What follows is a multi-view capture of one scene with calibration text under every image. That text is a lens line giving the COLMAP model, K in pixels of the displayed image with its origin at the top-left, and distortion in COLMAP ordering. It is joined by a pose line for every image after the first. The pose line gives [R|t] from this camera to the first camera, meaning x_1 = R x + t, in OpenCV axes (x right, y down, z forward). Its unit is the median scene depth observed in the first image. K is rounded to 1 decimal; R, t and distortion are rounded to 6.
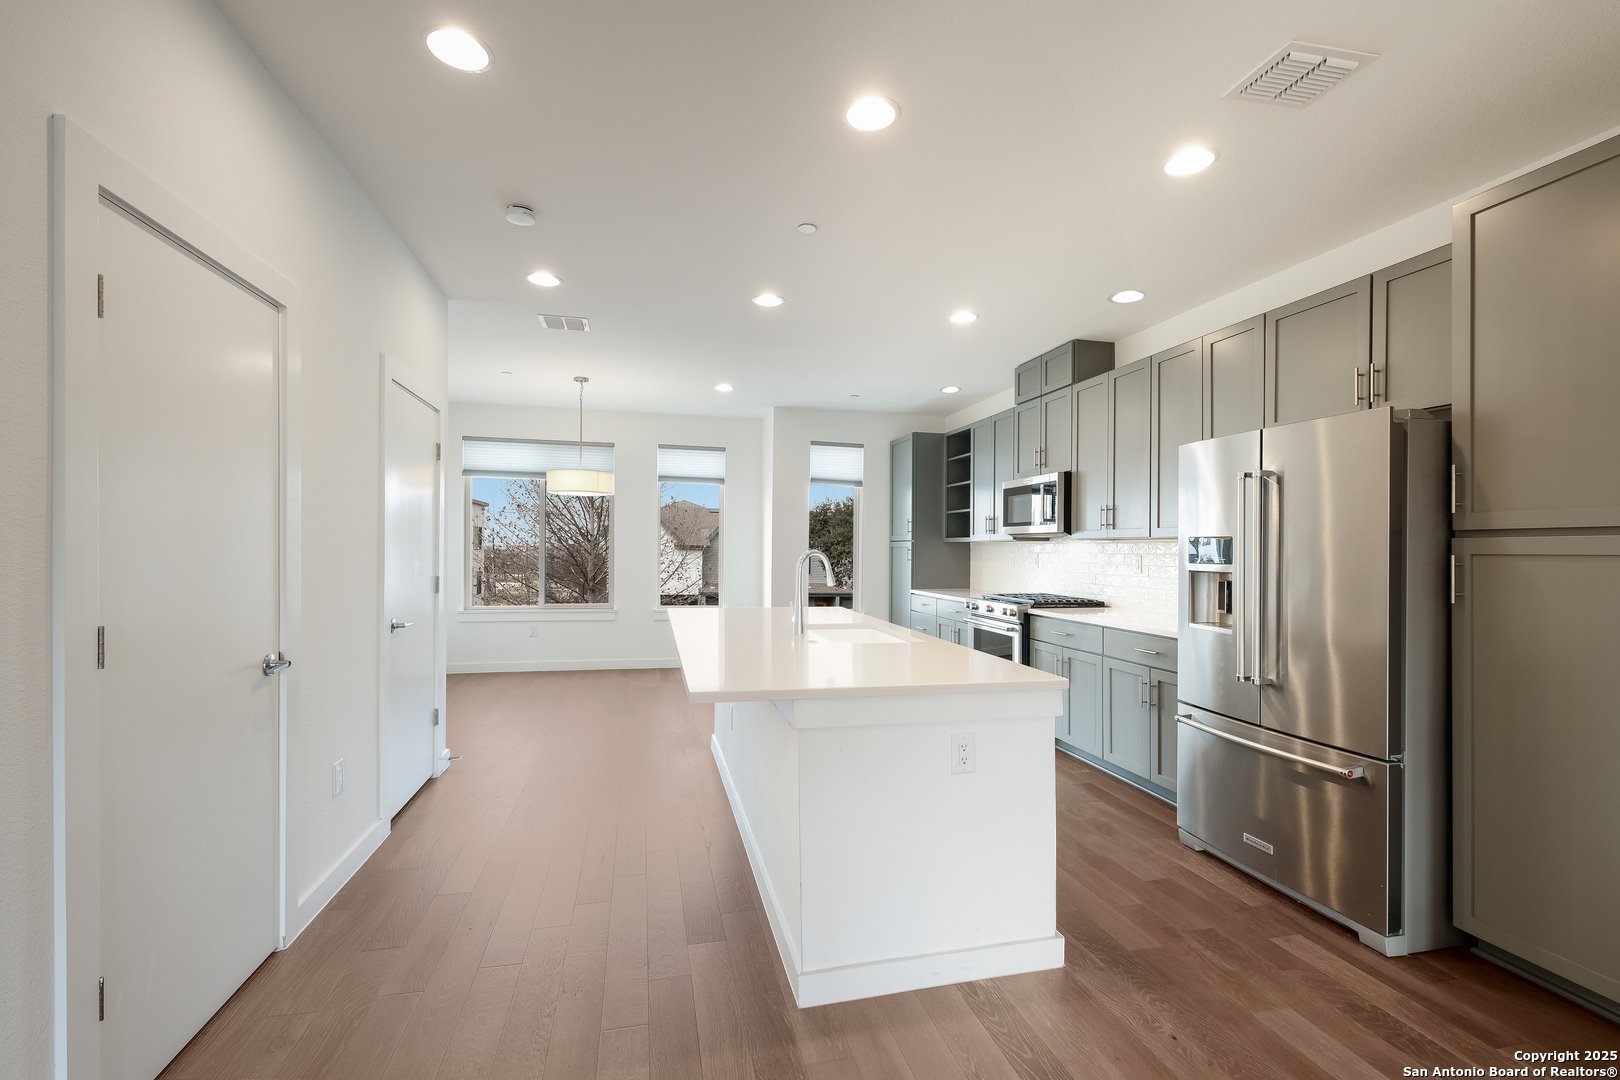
lens RADIAL K [[701.8, 0, 810.0], [0, 701.8, 540.0], [0, 0, 1]] dist [-0.009819, 0.001027]
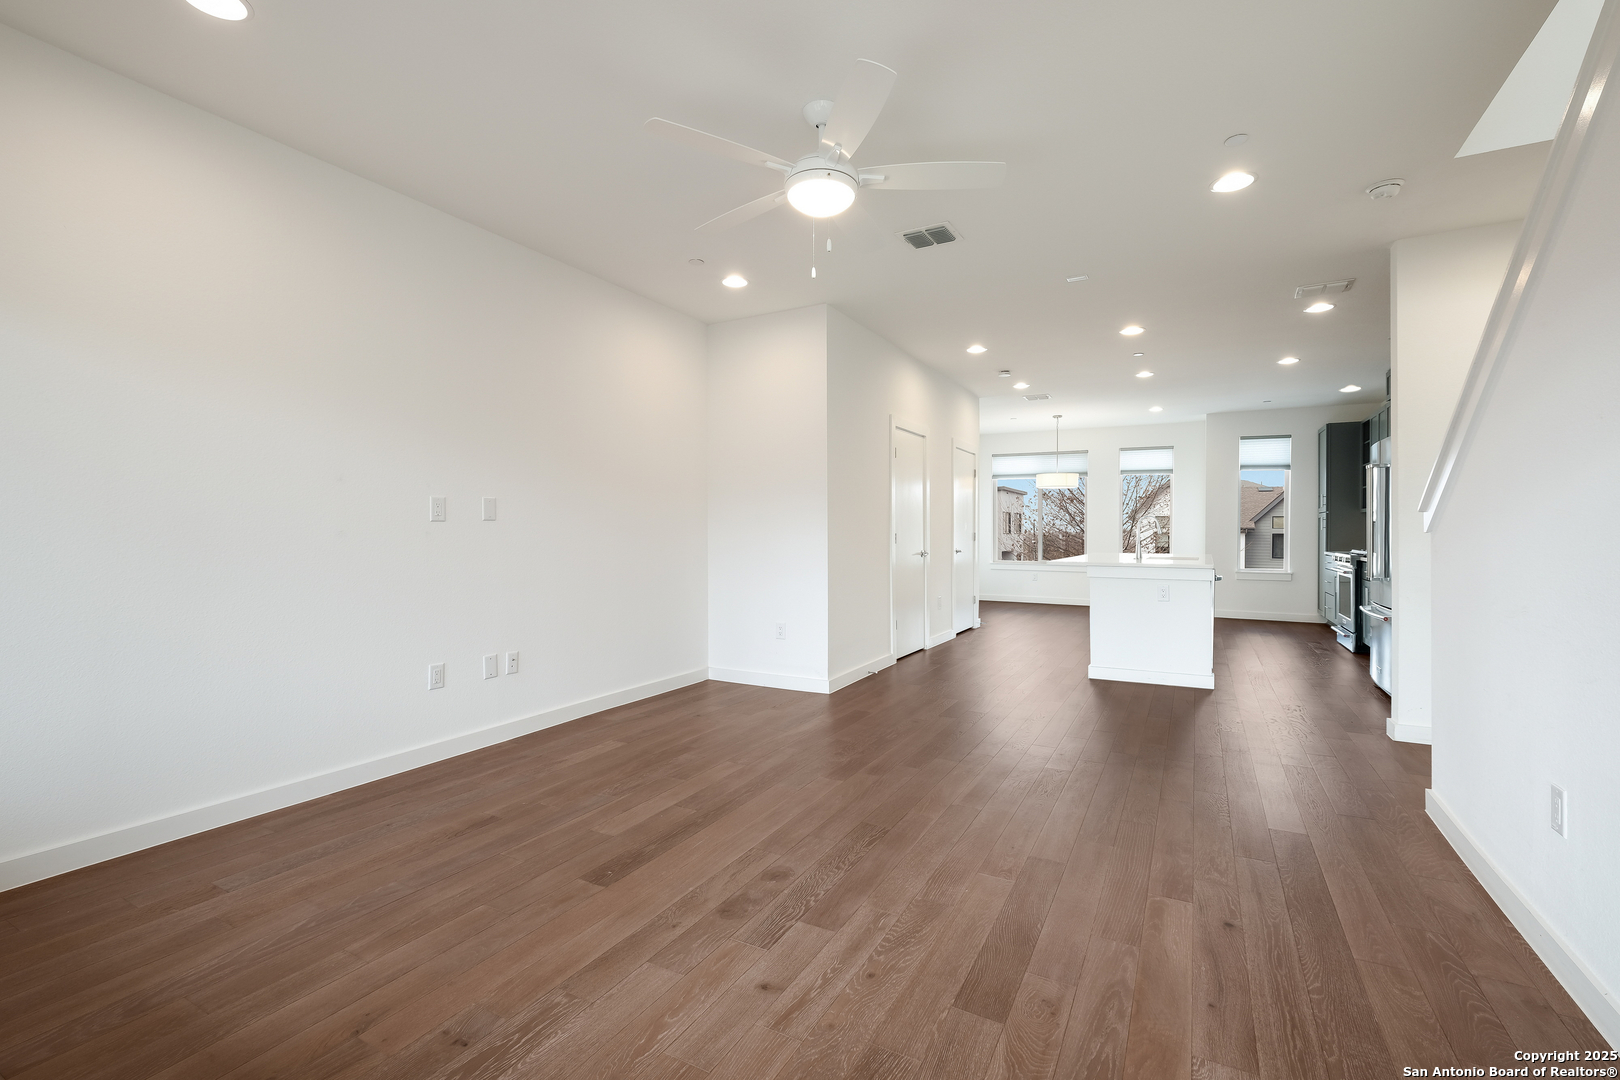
lens RADIAL K [[701.8, 0, 810.0], [0, 701.8, 540.0], [0, 0, 1]] dist [-0.009819, 0.001027]
pose [[0.747895, 0.009421, -0.663751, 0.289971], [0.003693, 0.999825, 0.018353, 0.024436], [0.663807, -0.016177, 0.747729, -0.527682]]
